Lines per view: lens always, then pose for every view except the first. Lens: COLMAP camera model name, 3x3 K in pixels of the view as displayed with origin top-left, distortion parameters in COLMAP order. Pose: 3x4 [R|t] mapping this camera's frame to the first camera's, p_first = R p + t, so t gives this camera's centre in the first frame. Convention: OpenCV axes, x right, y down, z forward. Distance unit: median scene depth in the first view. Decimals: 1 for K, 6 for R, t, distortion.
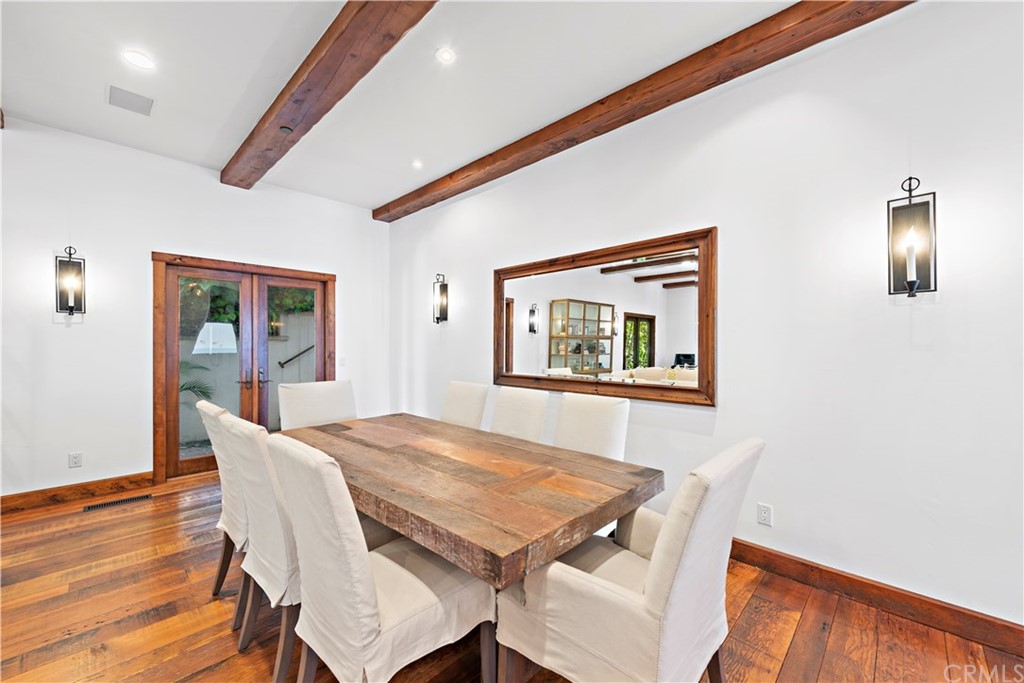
lens RADIAL K [[402.2, 0, 512.0], [0, 402.2, 341.5], [0, 0, 1]] dist [0.038871, 0.000027]
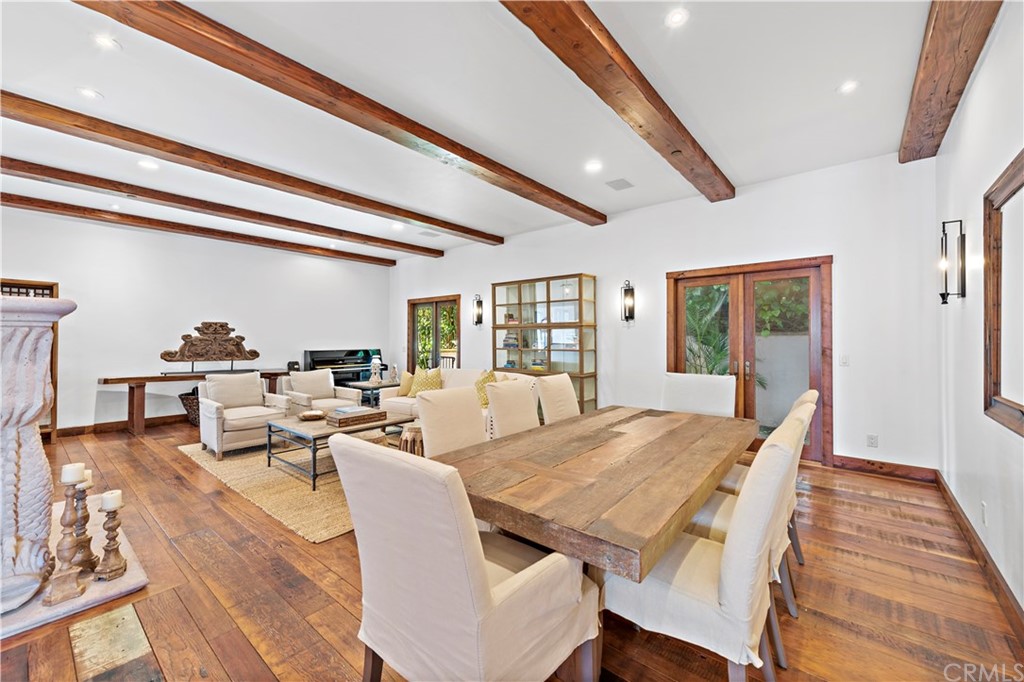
lens RADIAL K [[400.4, 0, 514.7], [0, 400.4, 343.6], [0, 0, 1]] dist [0.000998, 0.000061]
pose [[0.085770, 0.004383, -0.996305, 0.389030], [0.005683, 0.999972, 0.004888, 0.010962], [0.996299, -0.006081, 0.085743, 0.332271]]
